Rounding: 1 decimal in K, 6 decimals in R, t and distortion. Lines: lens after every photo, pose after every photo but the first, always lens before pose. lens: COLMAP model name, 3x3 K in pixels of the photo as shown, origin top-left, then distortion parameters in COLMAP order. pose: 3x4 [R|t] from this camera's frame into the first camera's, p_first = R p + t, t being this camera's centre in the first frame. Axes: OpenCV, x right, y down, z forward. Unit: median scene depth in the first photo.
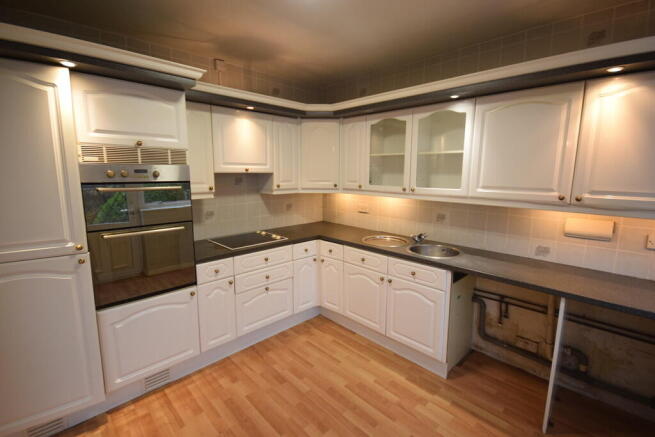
lens RADIAL K [[301.5, 0, 328.1], [0, 301.5, 216.9], [0, 0, 1]] dist [0.005247, -0.001888]
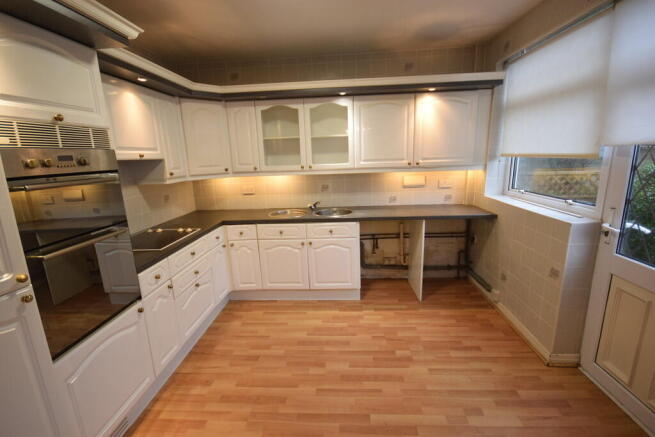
lens RADIAL K [[295.4, 0, 328.0], [0, 295.4, 218.0], [0, 0, 1]] dist [0.000546, -0.002028]
pose [[0.733763, -0.174354, 0.656653, -0.542711], [0.143009, 0.984493, 0.101600, 0.002820], [-0.664184, 0.019357, 0.747318, 0.069029]]
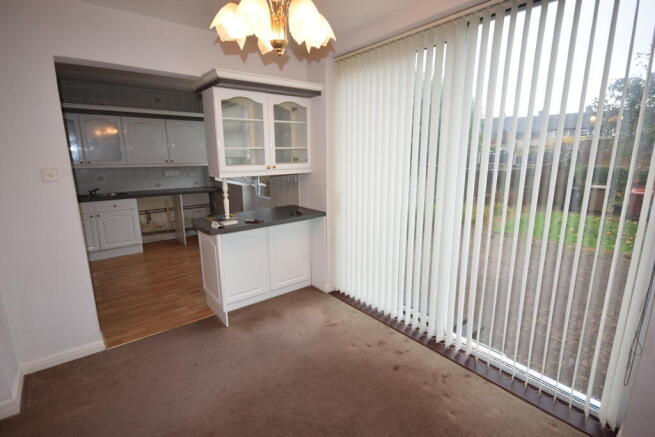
lens RADIAL K [[316.4, 0, 328.7], [0, 316.4, 221.4], [0, 0, 1]] dist [0.004610, -0.001308]
pose [[0.105277, -0.211262, 0.971743, -1.524676], [0.156444, 0.968524, 0.193614, 0.108756], [-0.982060, 0.131640, 0.135014, -0.566109]]
